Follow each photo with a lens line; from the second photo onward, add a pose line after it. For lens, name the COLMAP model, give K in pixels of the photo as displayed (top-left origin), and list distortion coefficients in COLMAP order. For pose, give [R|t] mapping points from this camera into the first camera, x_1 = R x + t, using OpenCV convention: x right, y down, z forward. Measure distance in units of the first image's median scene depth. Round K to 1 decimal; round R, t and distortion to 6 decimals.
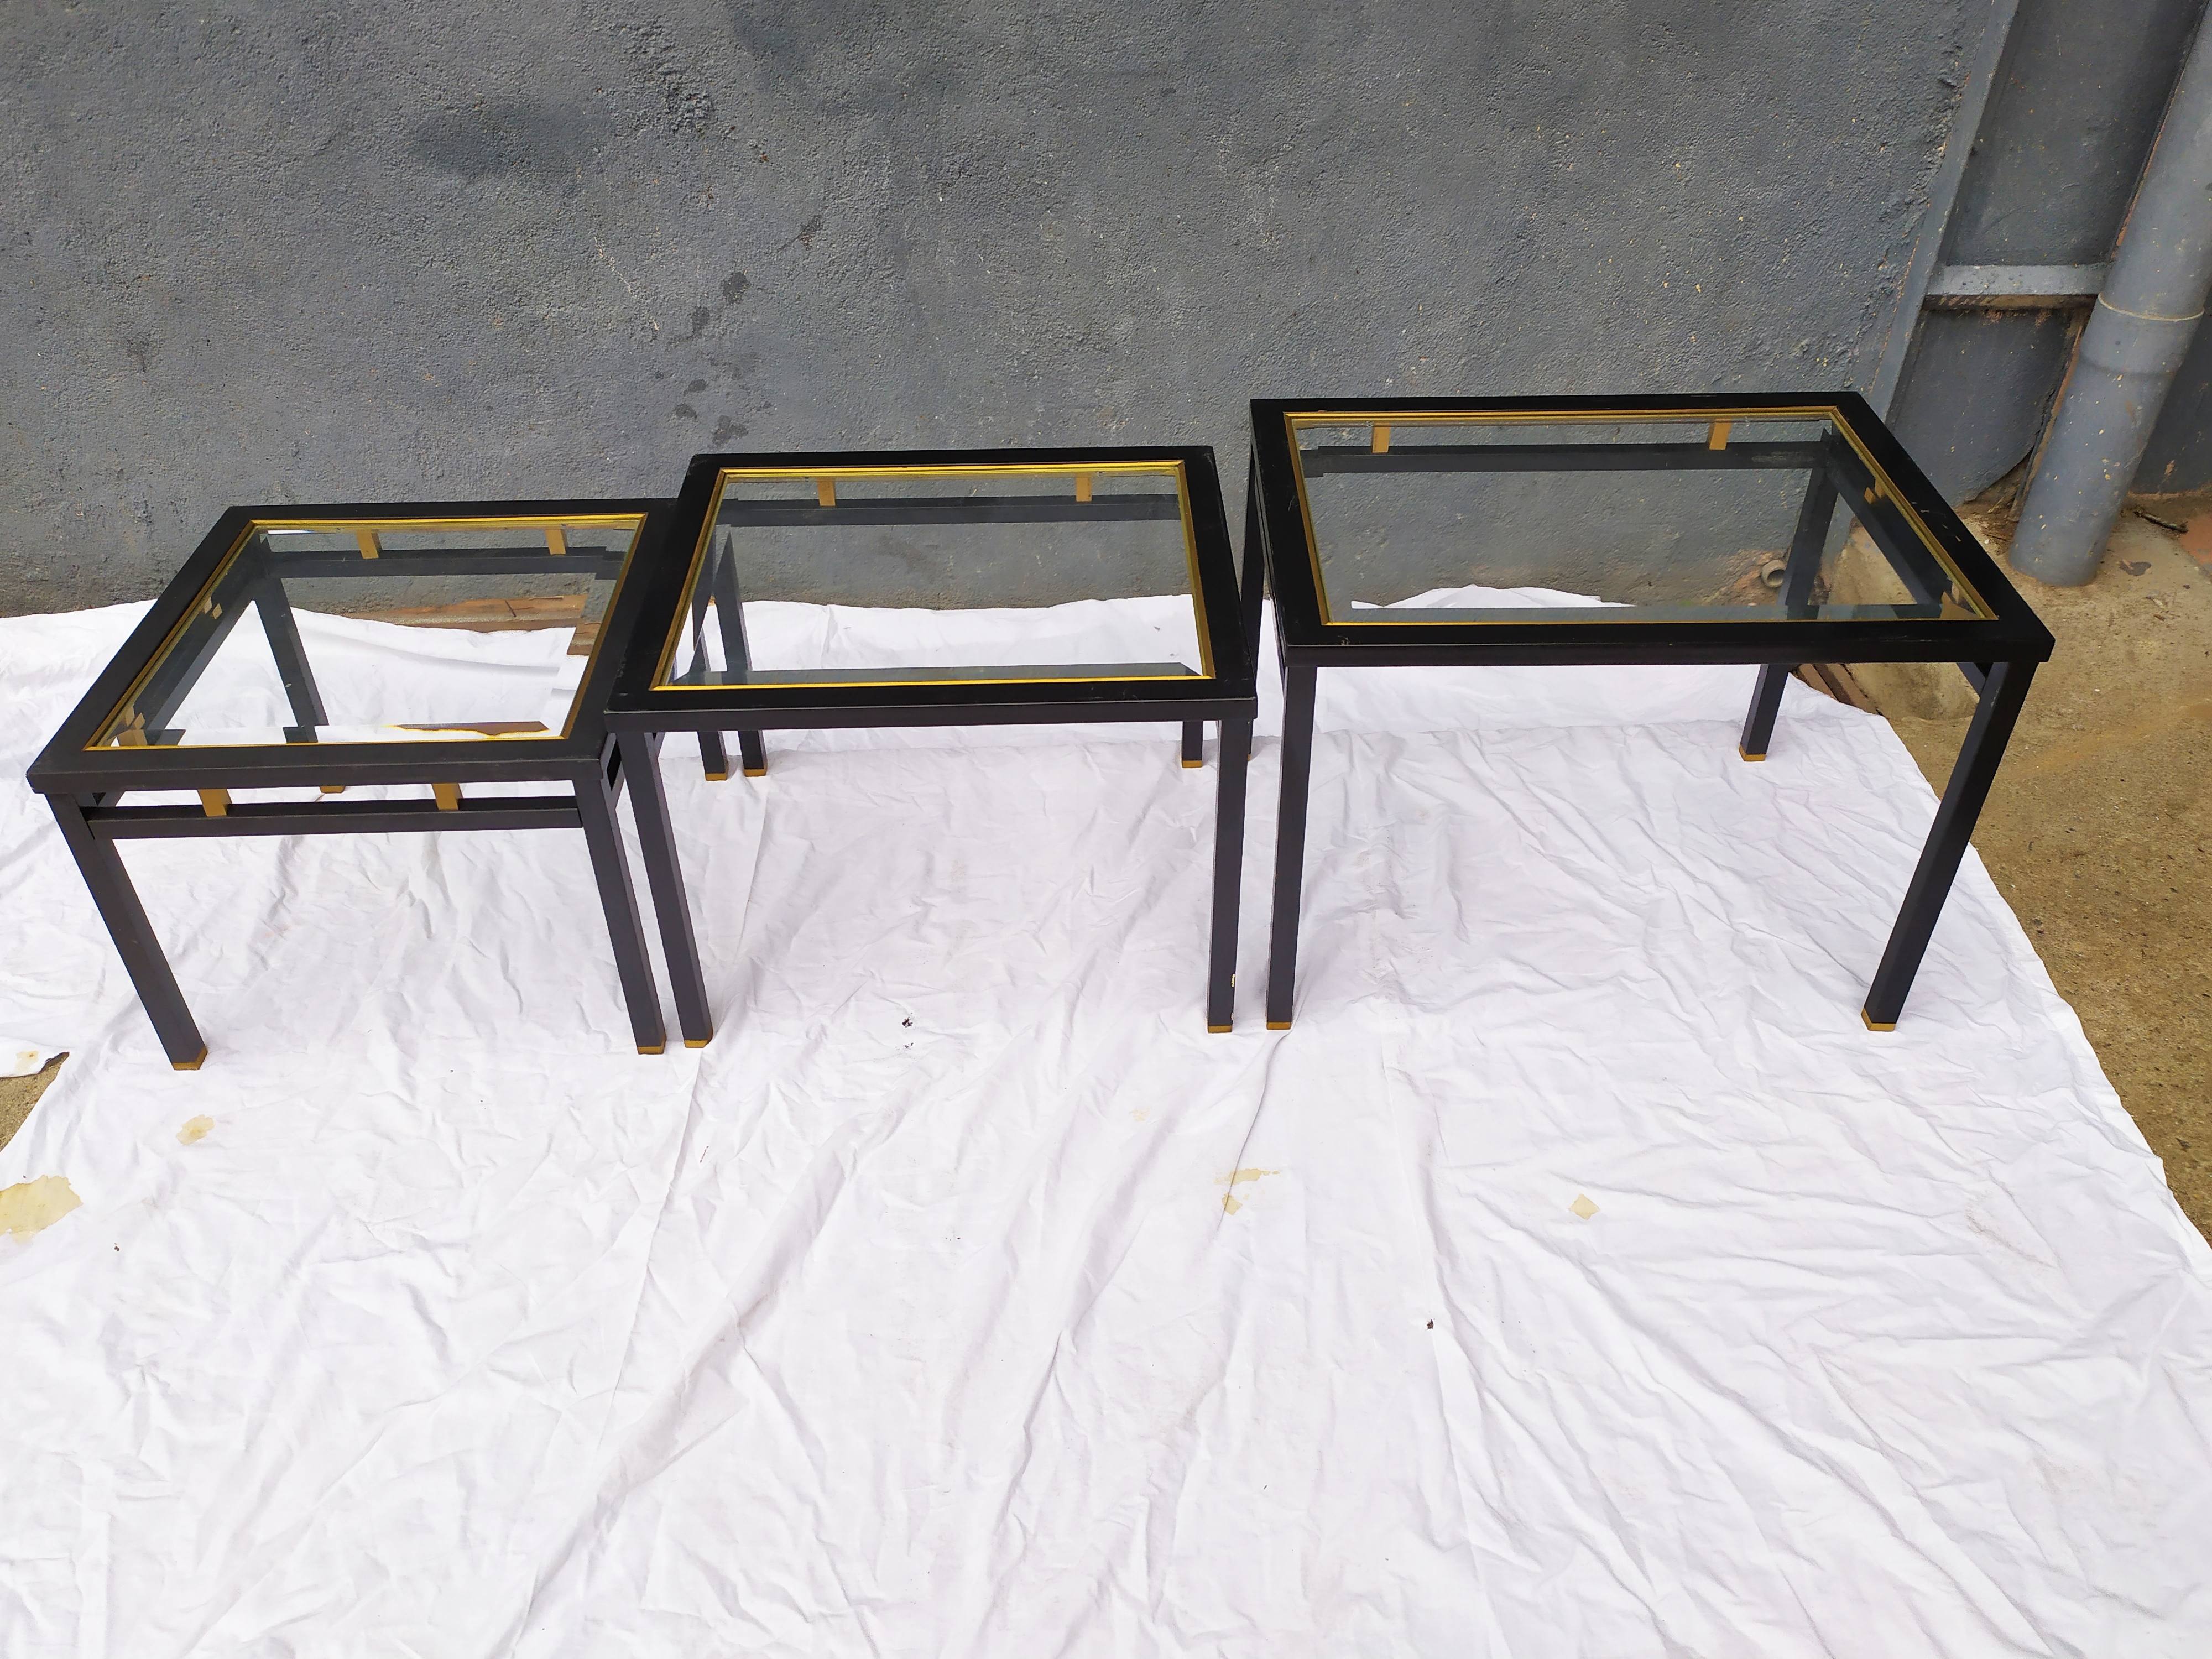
lens RADIAL K [[1736.1, 0, 1059.8], [0, 1736.1, 822.4], [0, 0, 1]] dist [0.023765, -0.029243]
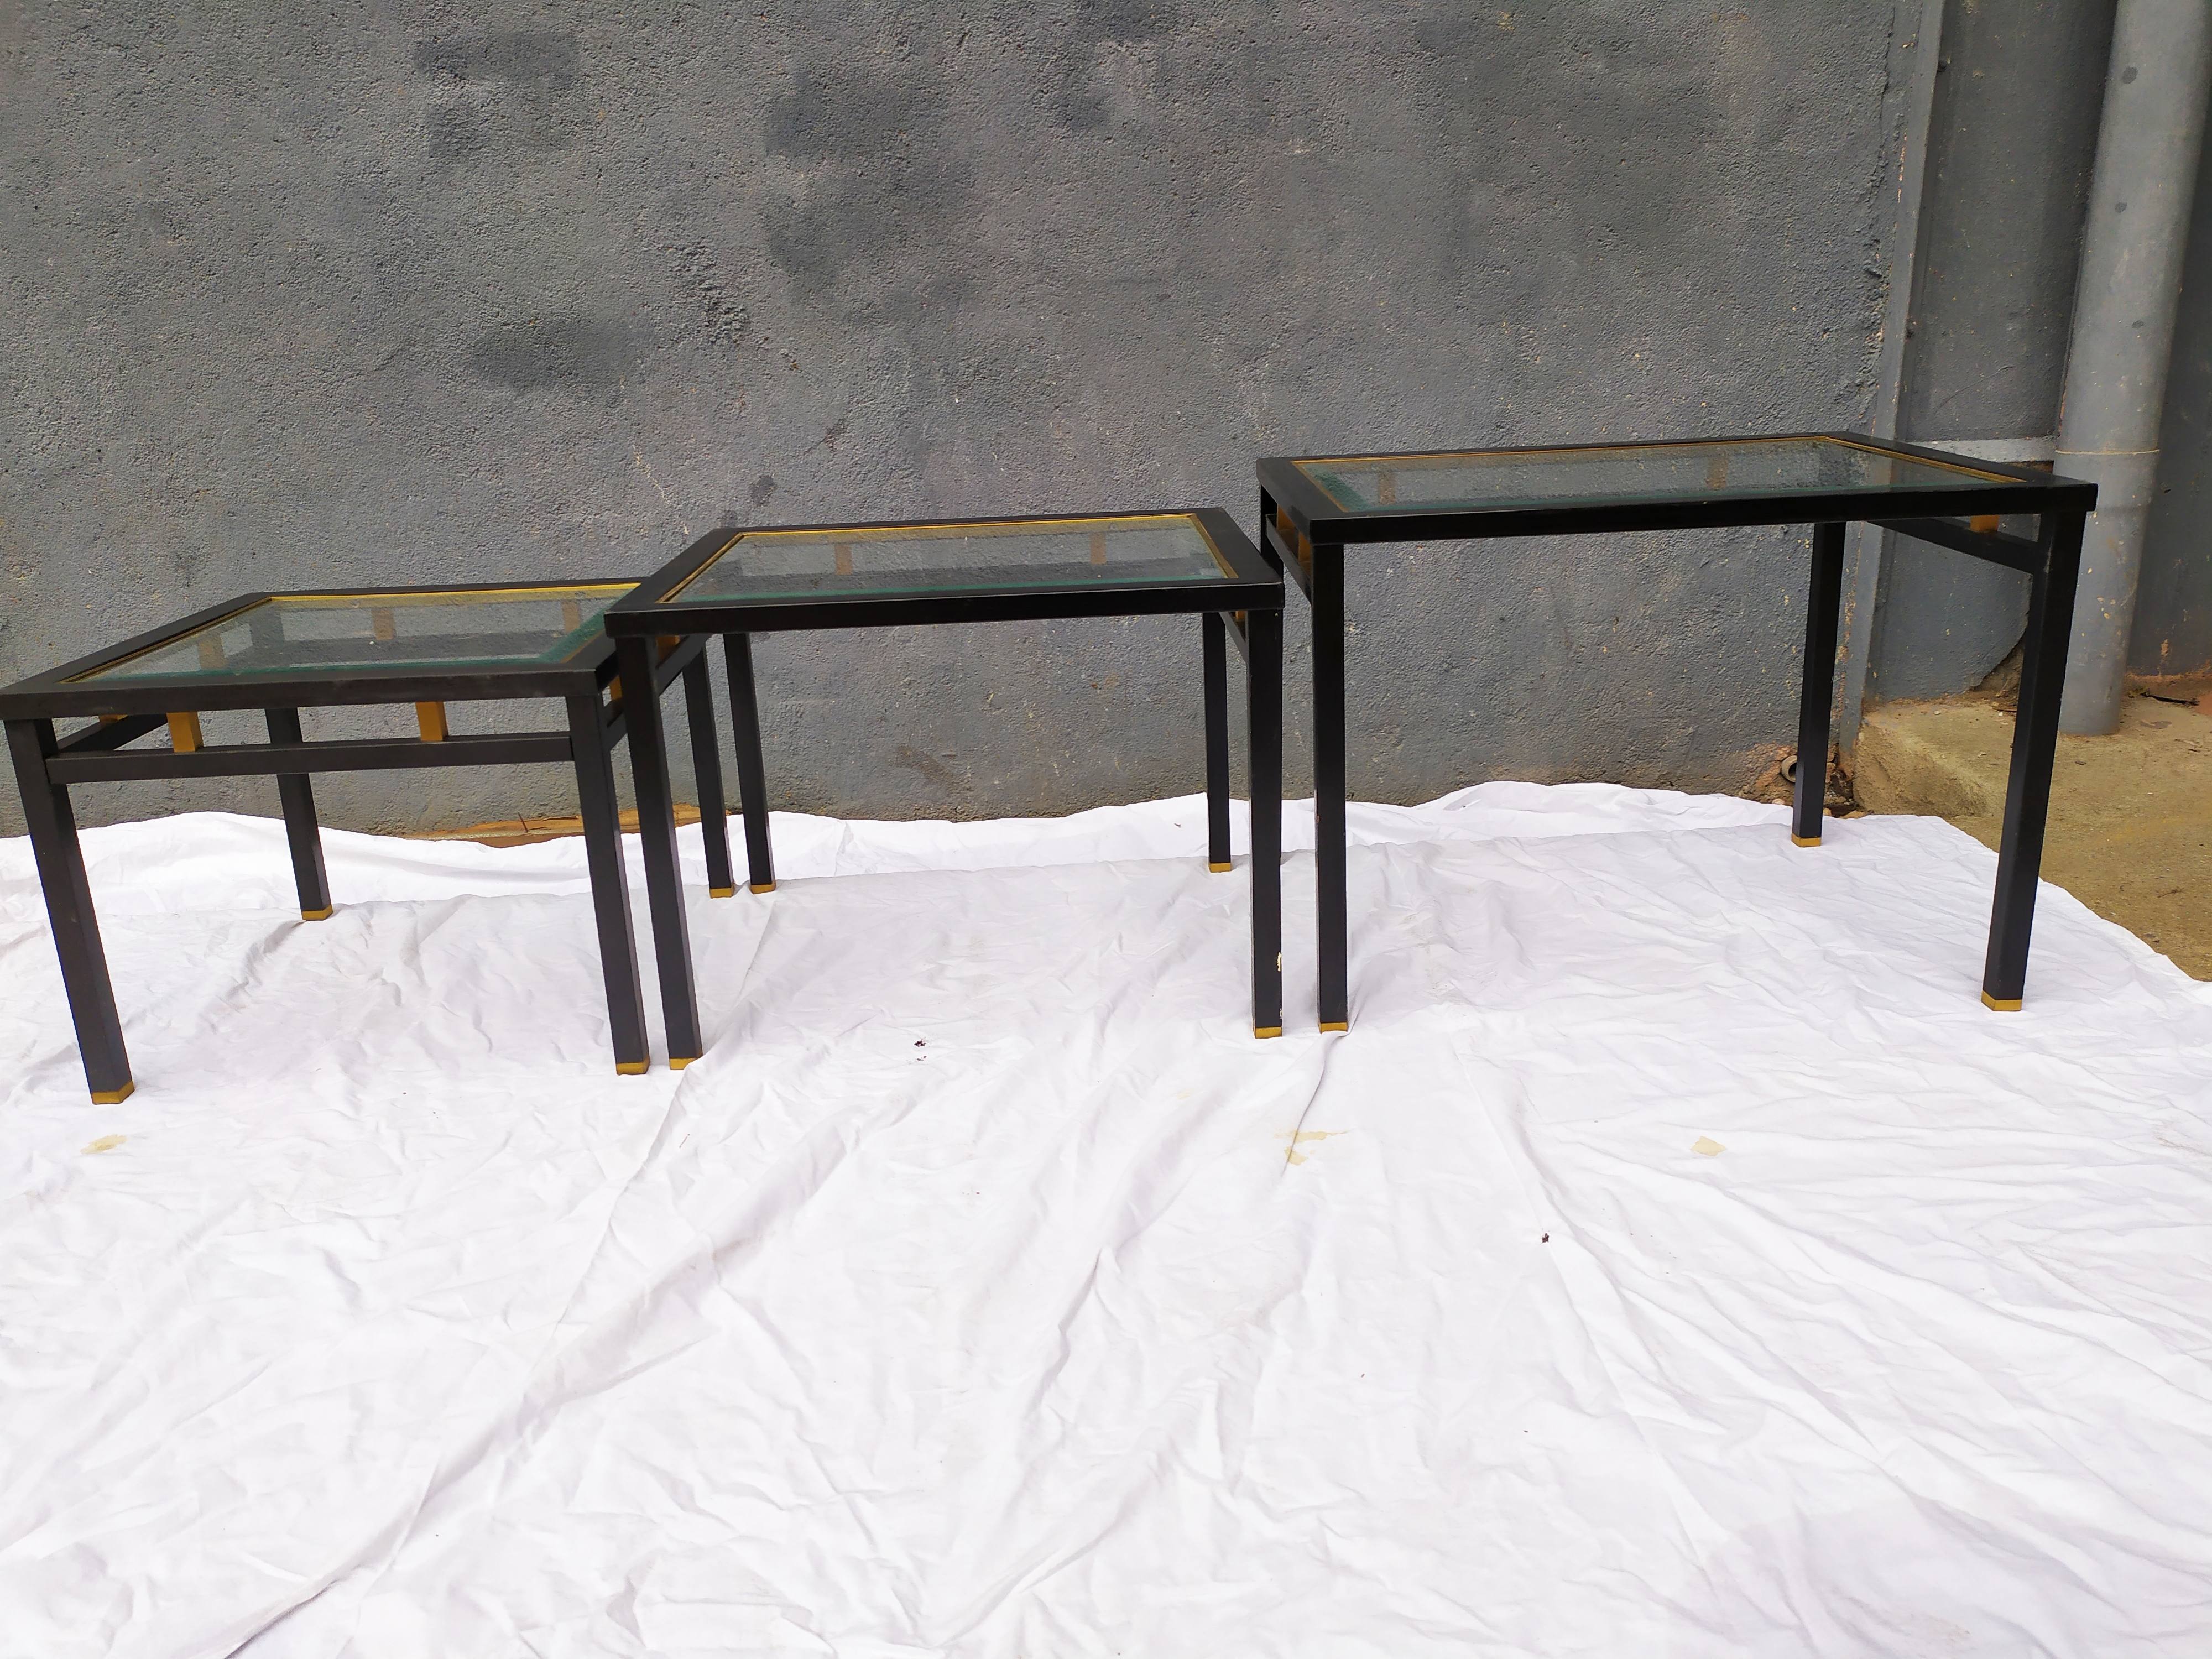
lens RADIAL K [[1713.3, 0, 1072.8], [0, 1713.3, 787.2], [0, 0, 1]] dist [0.031214, -0.039000]
pose [[0.999603, -0.028106, 0.001833, -0.006355], [0.026803, 0.929227, -0.368535, 0.299400], [0.008655, 0.368438, 0.929612, 0.120236]]
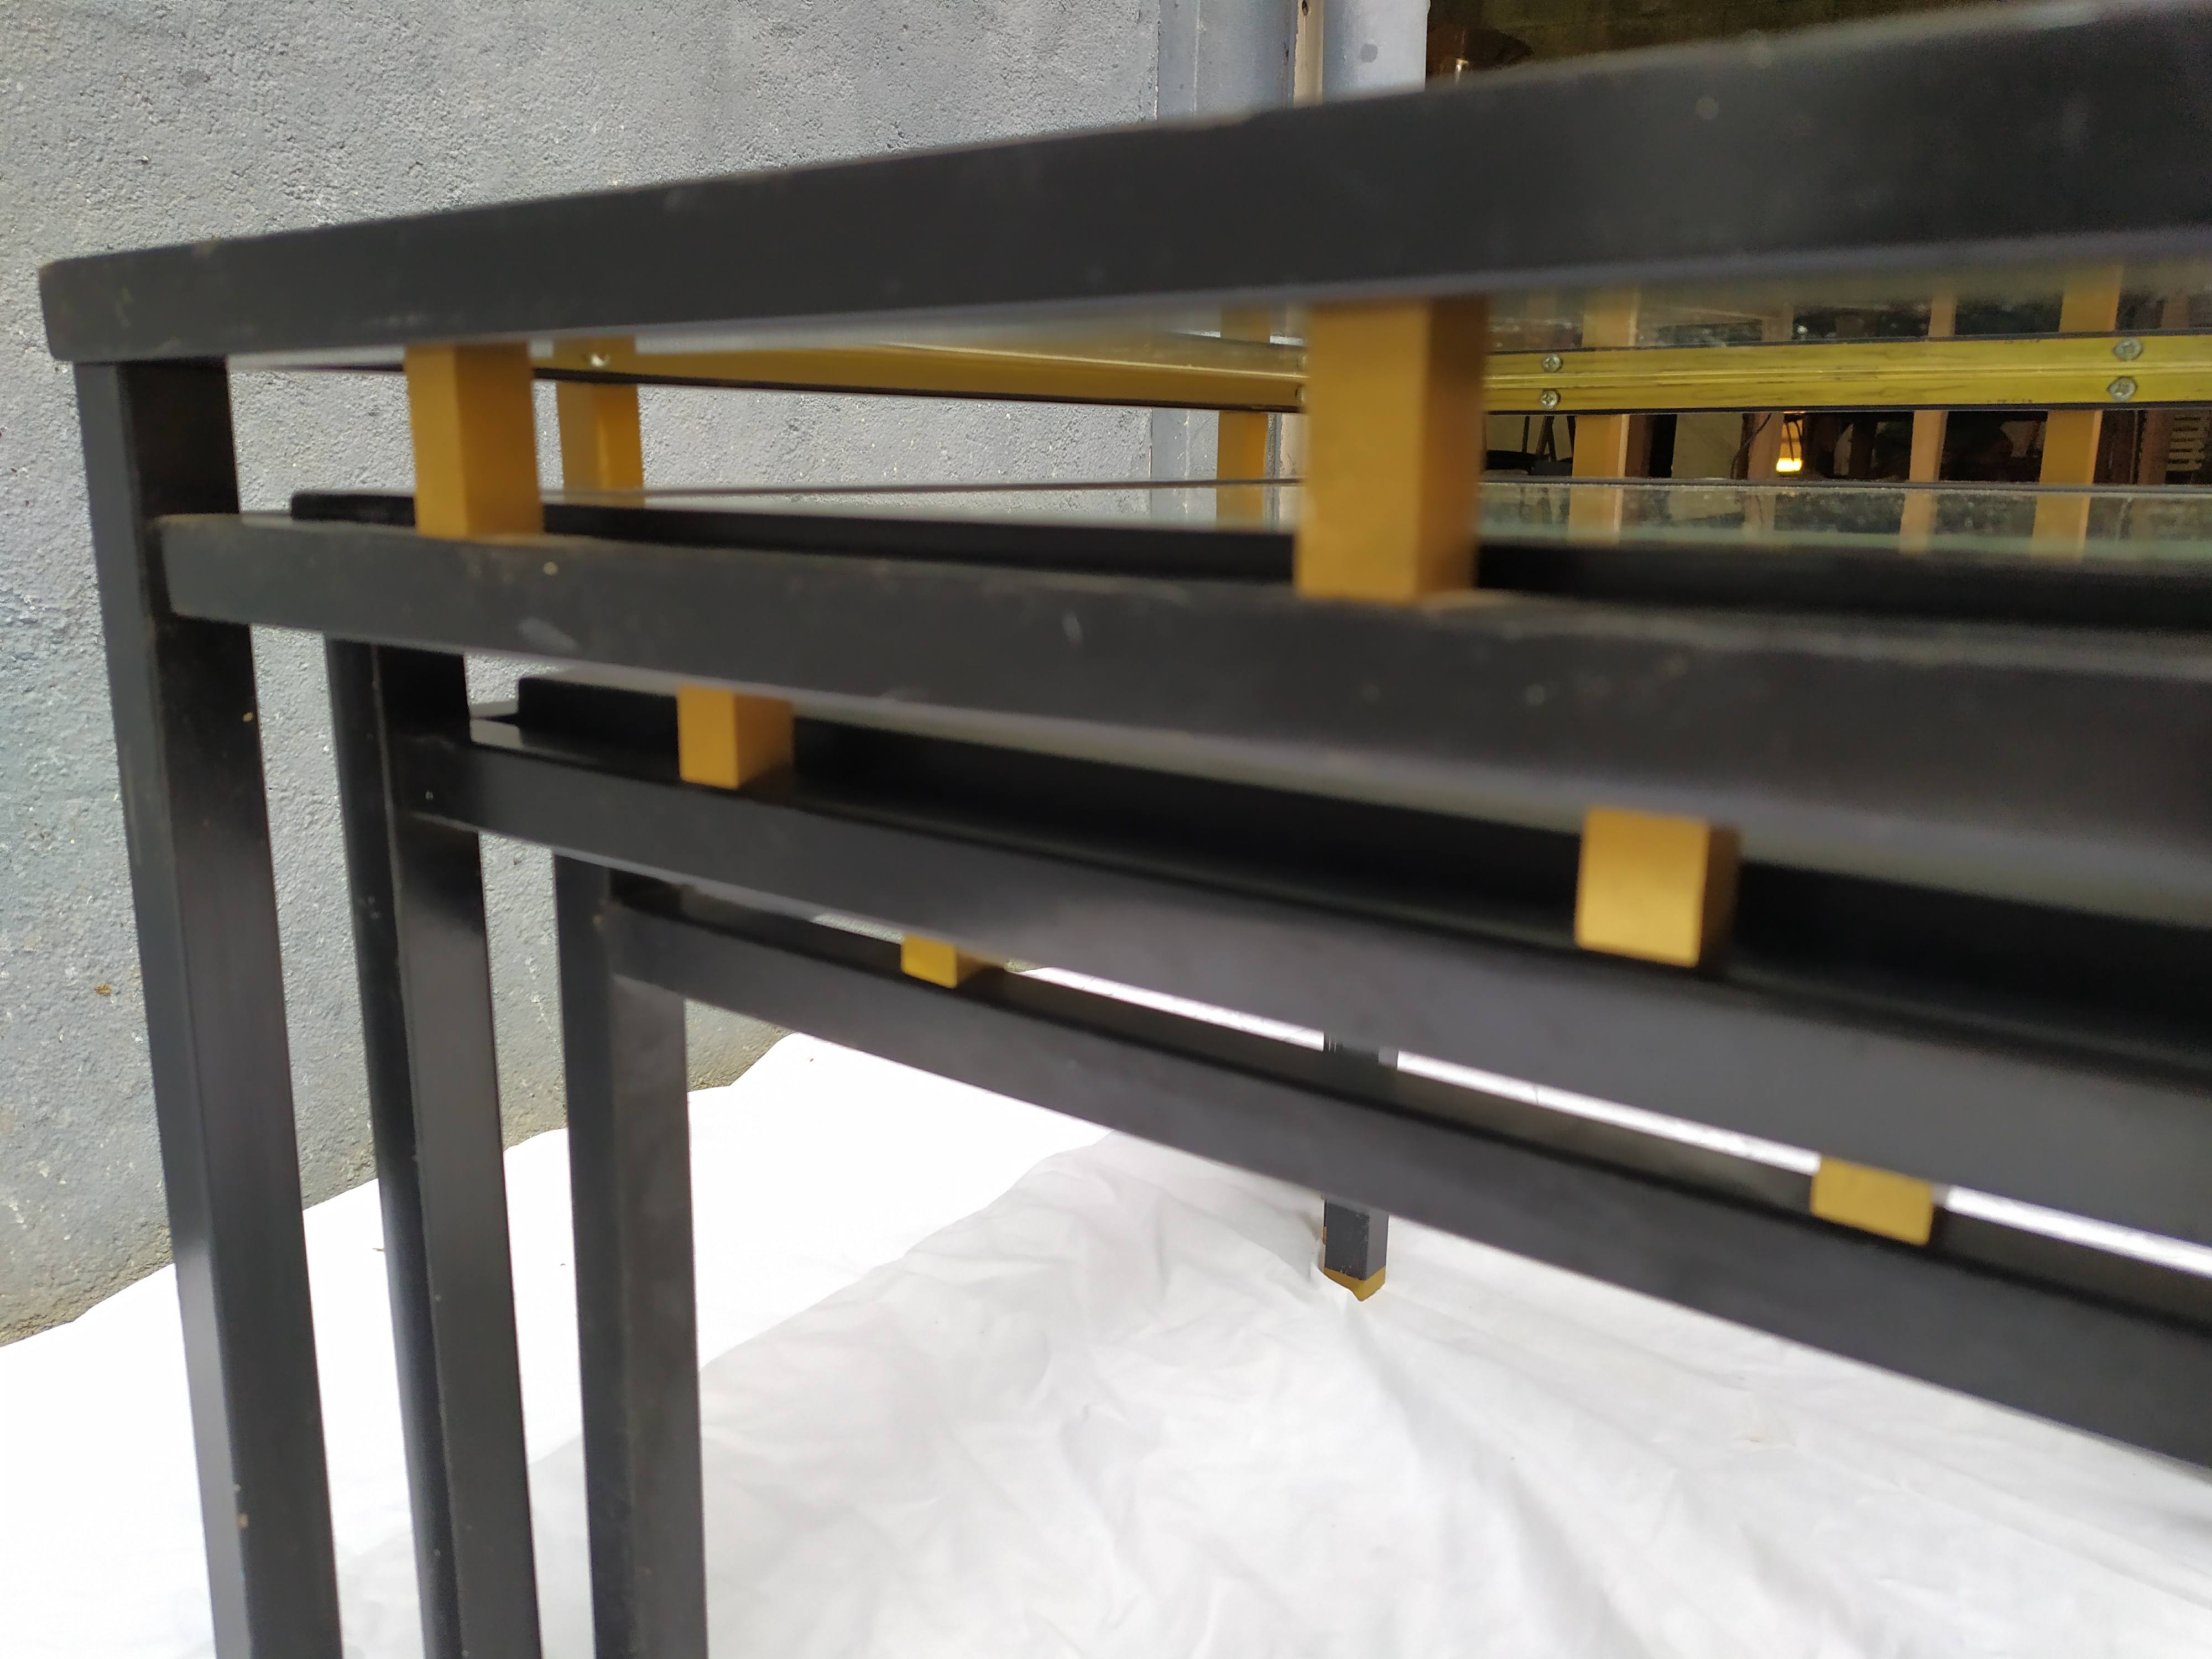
lens RADIAL K [[1627.0, 0, 1126.2], [0, 1627.0, 828.7], [0, 0, 1]] dist [0.009964, -0.007017]
pose [[0.591101, -0.163539, 0.789845, -0.195796], [0.484765, 0.854676, -0.185824, -0.041603], [-0.644672, 0.492730, 0.584478, 0.762913]]
